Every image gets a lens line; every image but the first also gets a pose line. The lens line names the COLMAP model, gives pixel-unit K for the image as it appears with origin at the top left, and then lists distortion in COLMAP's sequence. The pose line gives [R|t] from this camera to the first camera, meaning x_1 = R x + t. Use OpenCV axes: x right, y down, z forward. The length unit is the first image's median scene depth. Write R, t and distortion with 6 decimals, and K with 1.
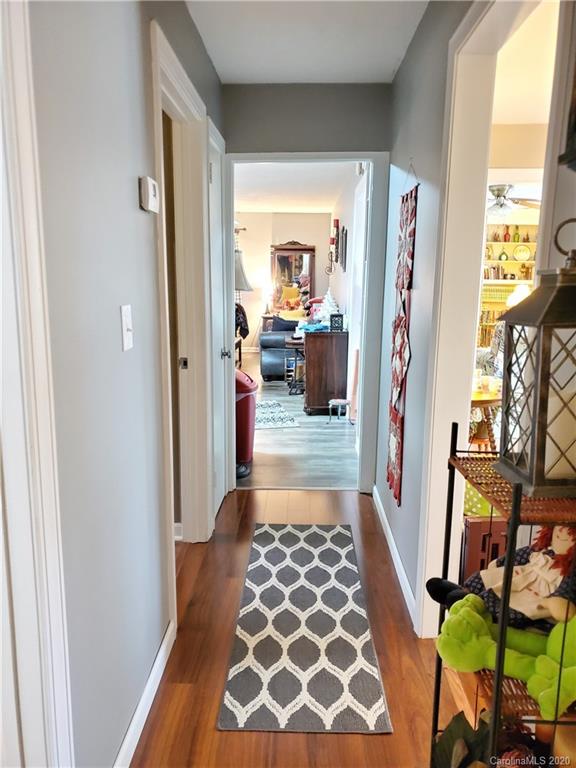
lens RADIAL K [[593.1, 0, 287.7], [0, 593.1, 384.7], [0, 0, 1]] dist [0.024499, -0.024647]
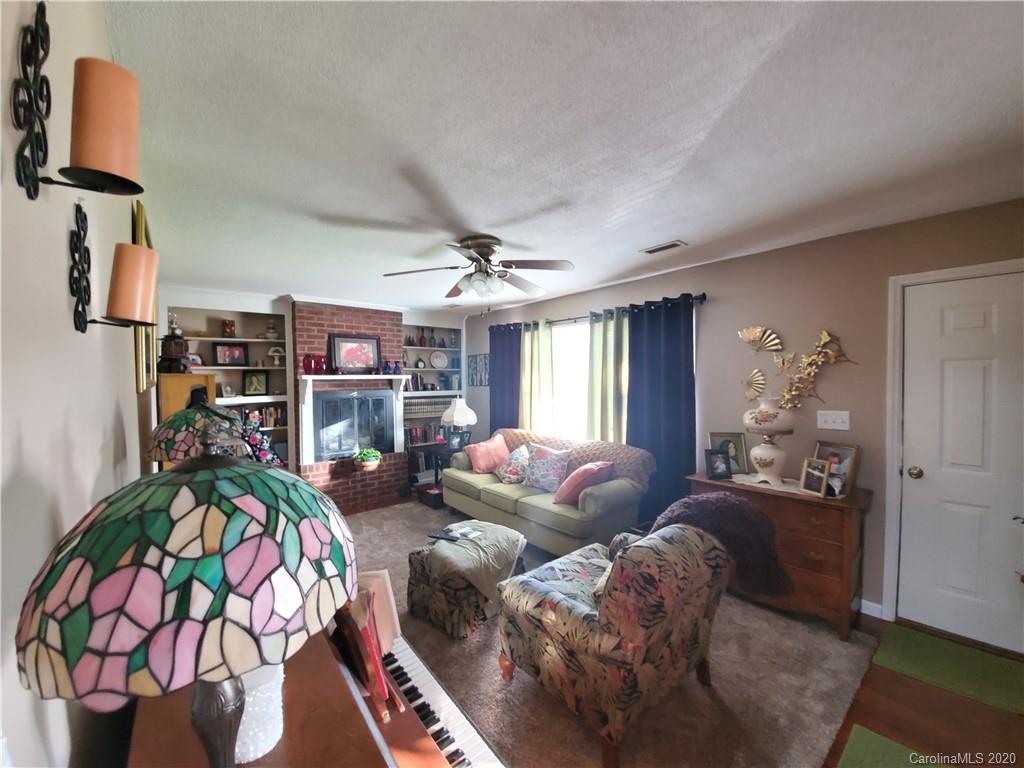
lens RADIAL K [[401.6, 0, 503.6], [0, 401.6, 392.5], [0, 0, 1]] dist [-0.006412, -0.003564]
pose [[0.770935, -0.041997, 0.635528, 0.092002], [0.130717, 0.987016, -0.093344, -0.107280], [-0.623356, 0.155037, 0.766414, 0.501684]]
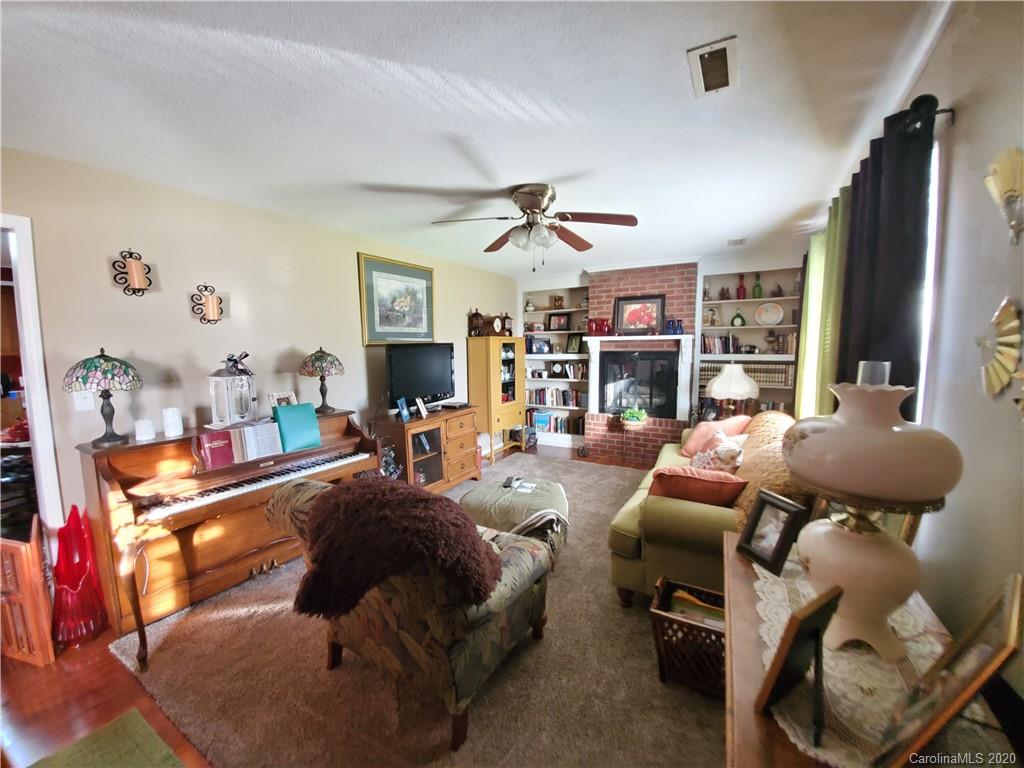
lens RADIAL K [[401.6, 0, 518.3], [0, 401.6, 387.8], [0, 0, 1]] dist [-0.006412, -0.003564]
pose [[0.869381, 0.030465, -0.493203, 0.374305], [-0.067932, 0.995990, -0.058224, -0.094821], [0.489451, 0.084123, 0.867964, 0.486719]]
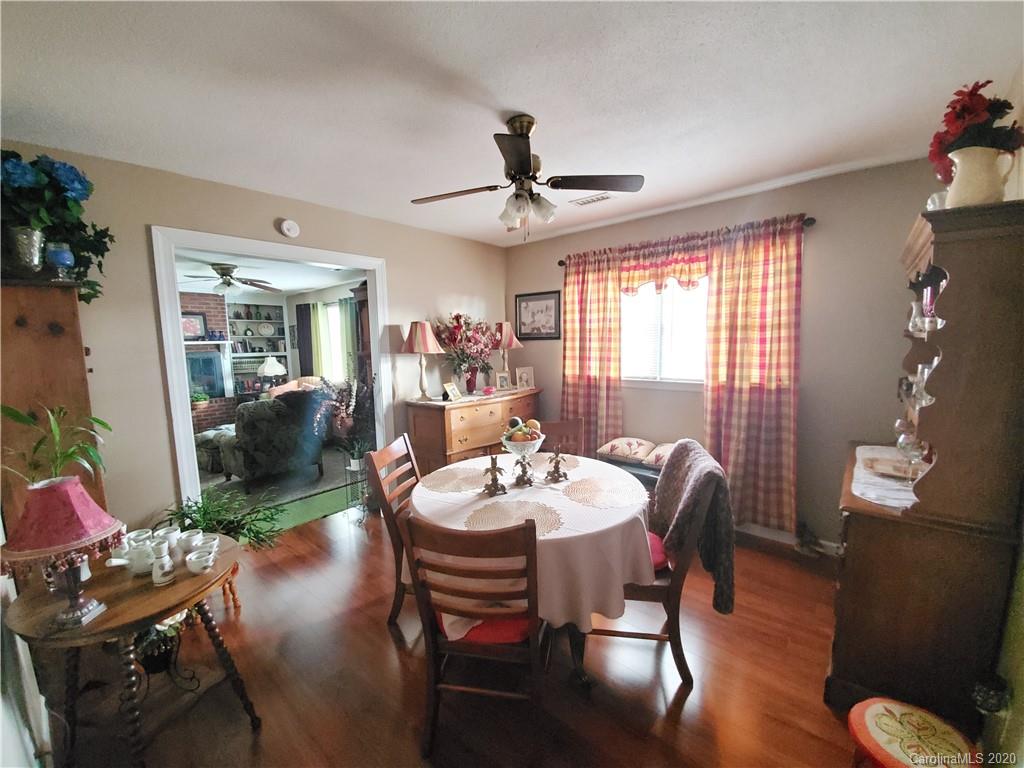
lens RADIAL K [[401.6, 0, 508.5], [0, 401.6, 388.4], [0, 0, 1]] dist [-0.006412, -0.003564]
pose [[0.640713, -0.114416, 0.759207, 0.092176], [0.164516, 0.986326, 0.009805, -0.038207], [-0.749947, 0.118619, 0.650775, 0.156537]]
